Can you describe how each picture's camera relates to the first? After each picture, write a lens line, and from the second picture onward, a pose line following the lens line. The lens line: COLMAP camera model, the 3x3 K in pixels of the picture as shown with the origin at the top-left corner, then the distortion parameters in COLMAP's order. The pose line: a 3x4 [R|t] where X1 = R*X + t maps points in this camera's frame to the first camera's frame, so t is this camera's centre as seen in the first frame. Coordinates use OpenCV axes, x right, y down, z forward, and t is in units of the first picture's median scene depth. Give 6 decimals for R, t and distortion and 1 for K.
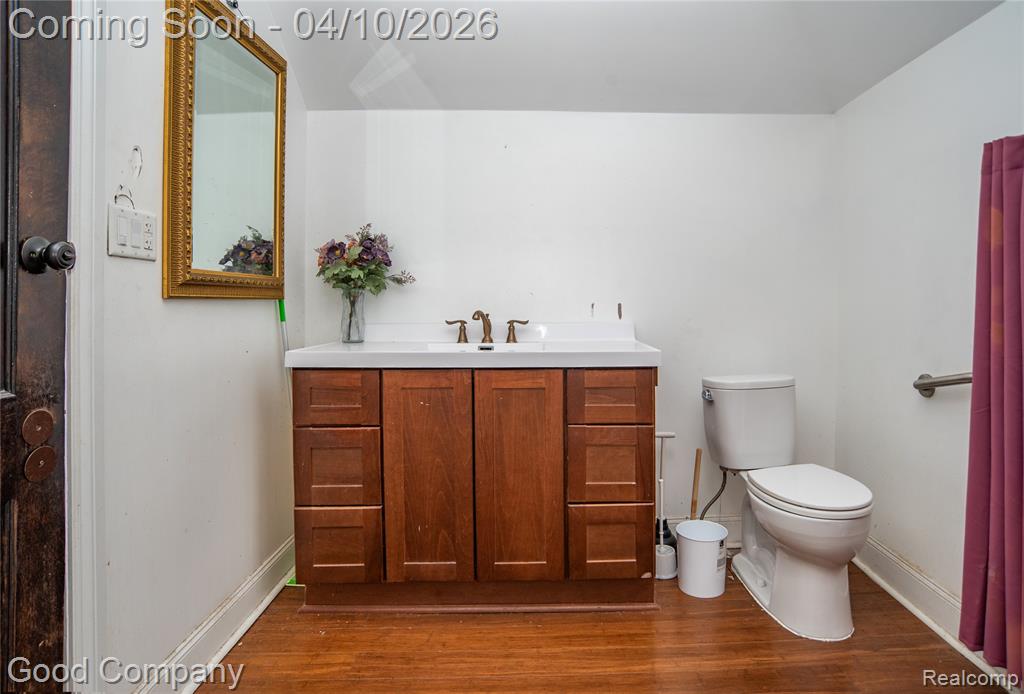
lens RADIAL K [[557.0, 0, 548.2], [0, 557.0, 290.0], [0, 0, 1]] dist [-0.000883, 0.002475]
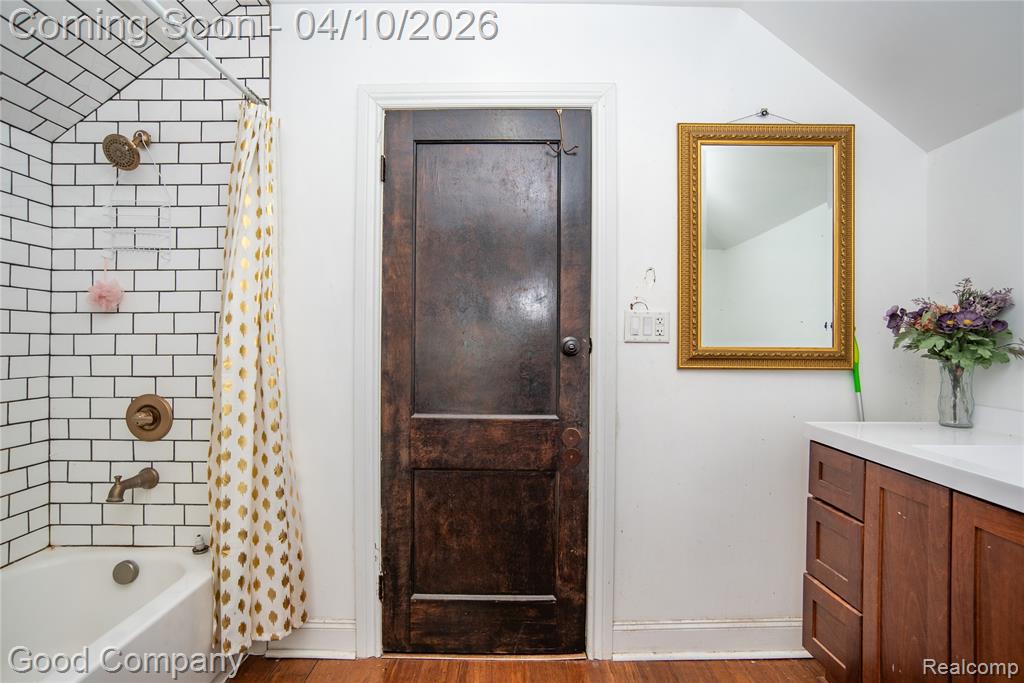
lens RADIAL K [[557.0, 0, 517.3], [0, 557.0, 344.6], [0, 0, 1]] dist [-0.000883, 0.002475]
pose [[0.036347, 0.022276, -0.999091, 0.715365], [0.013933, 0.999643, 0.022796, -0.085629], [0.999242, -0.014748, 0.036023, 0.559114]]
